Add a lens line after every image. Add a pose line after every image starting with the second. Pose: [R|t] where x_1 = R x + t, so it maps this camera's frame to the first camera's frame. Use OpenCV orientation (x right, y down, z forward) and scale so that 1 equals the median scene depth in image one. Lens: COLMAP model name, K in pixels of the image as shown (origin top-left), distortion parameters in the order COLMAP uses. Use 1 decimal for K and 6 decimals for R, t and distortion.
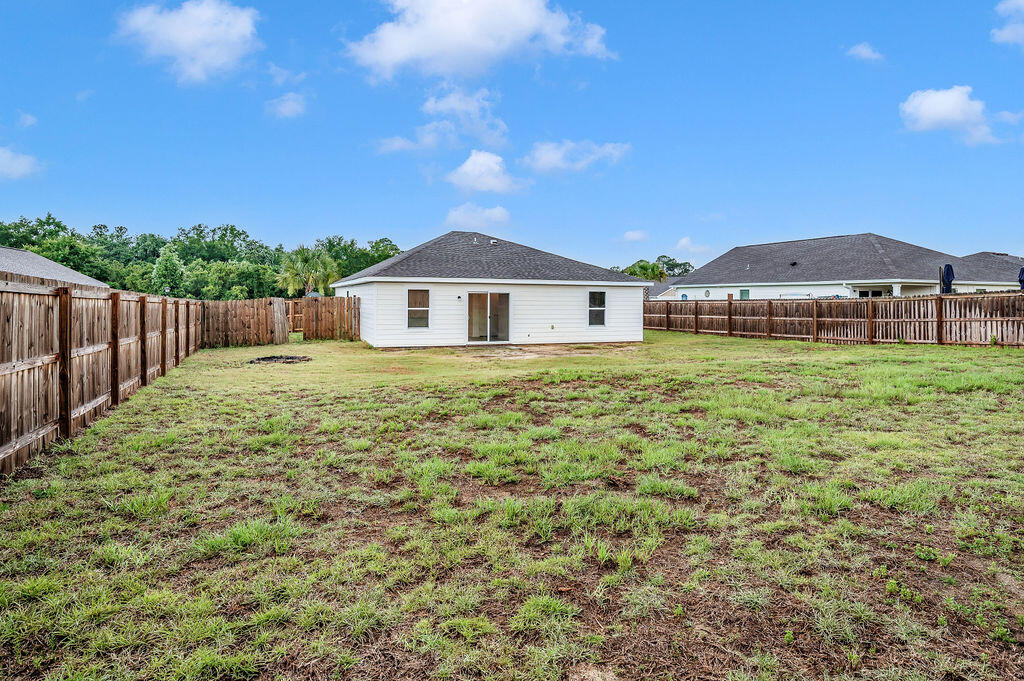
lens RADIAL K [[582.8, 0, 515.2], [0, 582.8, 297.2], [0, 0, 1]] dist [-0.002943, -0.000427]
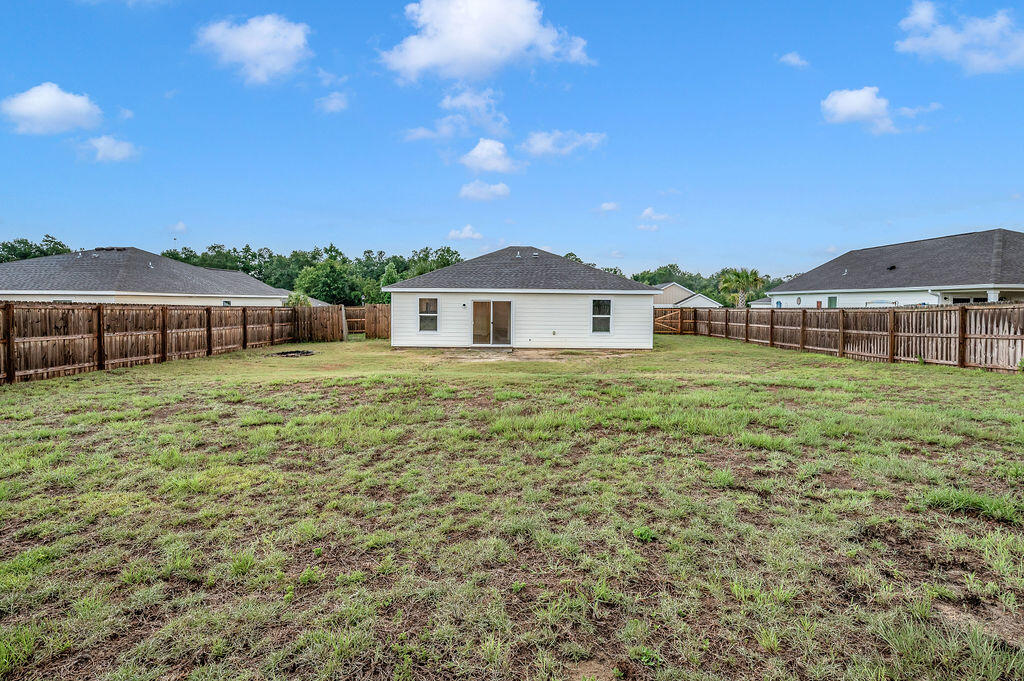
lens RADIAL K [[498.3, 0, 519.0], [0, 498.3, 311.5], [0, 0, 1]] dist [-0.001188, -0.000393]
pose [[0.931996, 0.008309, -0.362373, 0.346317], [-0.001870, 0.999834, 0.018115, -0.004920], [0.362463, -0.016206, 0.931857, 0.124364]]
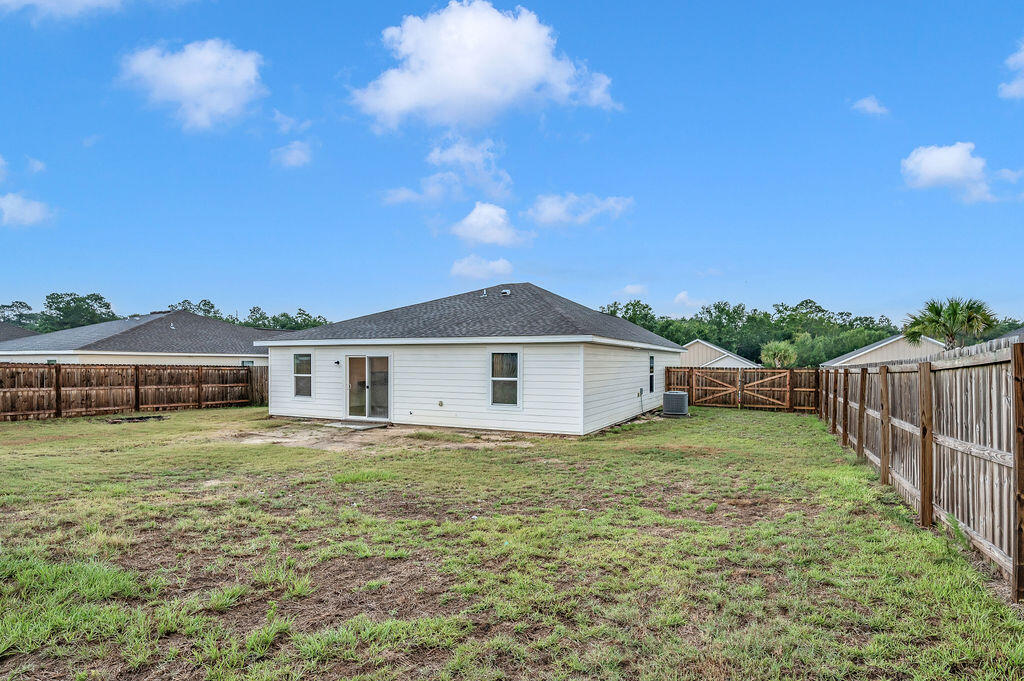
lens RADIAL K [[538.0, 0, 512.3], [0, 538.0, 364.5], [0, 0, 1]] dist [-0.002916, -0.000334]
pose [[0.677507, -0.001755, -0.735514, 0.626966], [0.001873, 0.999998, -0.000660, 0.004162], [0.735514, -0.000931, 0.677509, 0.636437]]
